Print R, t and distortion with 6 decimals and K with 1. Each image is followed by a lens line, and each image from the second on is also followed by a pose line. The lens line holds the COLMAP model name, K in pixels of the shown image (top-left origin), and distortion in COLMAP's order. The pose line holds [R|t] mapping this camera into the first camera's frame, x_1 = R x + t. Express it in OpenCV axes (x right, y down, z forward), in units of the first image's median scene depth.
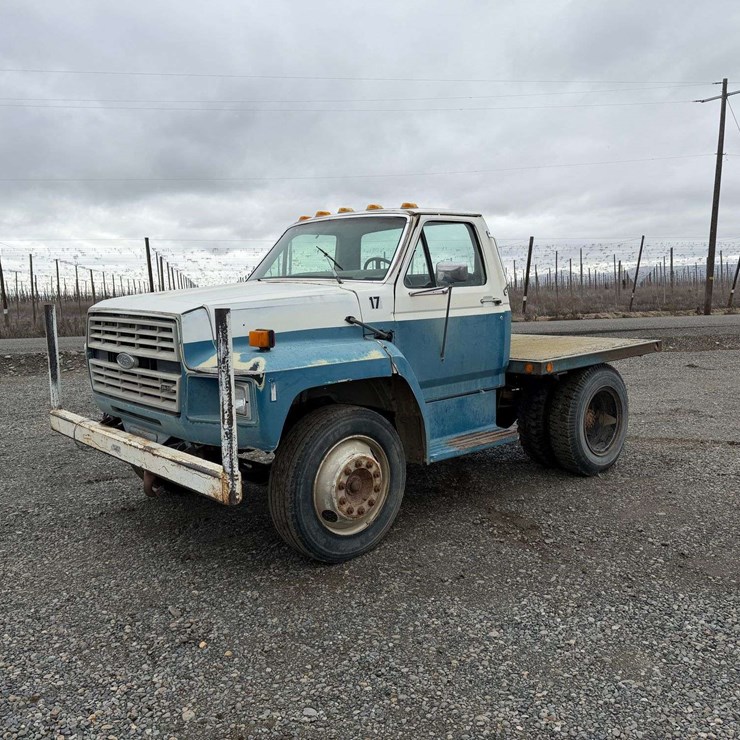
lens RADIAL K [[739.3, 0, 368.2], [0, 739.3, 369.6], [0, 0, 1]] dist [-0.066367, 0.000000]
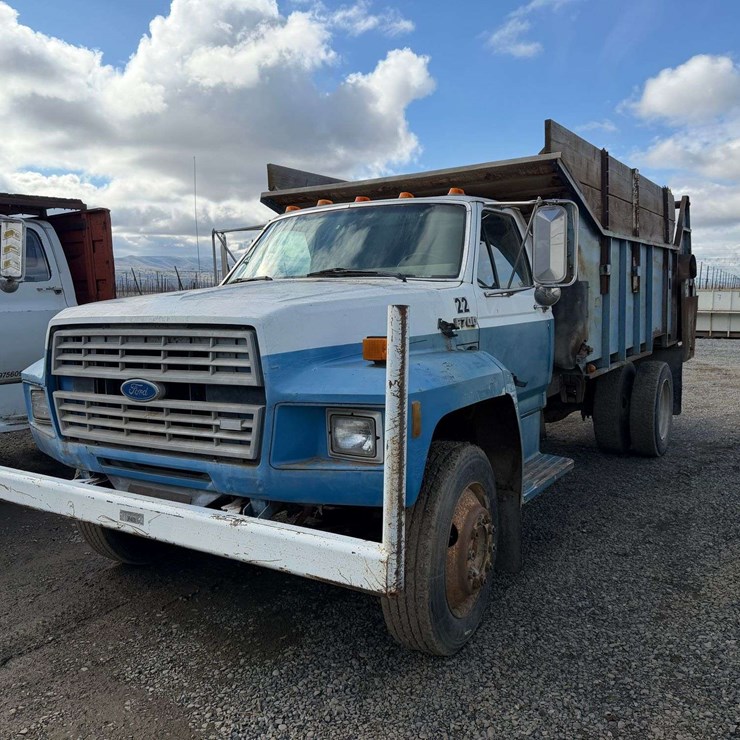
lens RADIAL K [[706.3, 0, 365.9], [0, 706.3, 367.0], [0, 0, 1]] dist [0.012637, 0.000000]
pose [[0.968732, -0.030972, 0.246167, -0.283678], [0.042539, 0.998220, -0.041810, 0.003190], [-0.244434, 0.050975, 0.968325, 0.296198]]
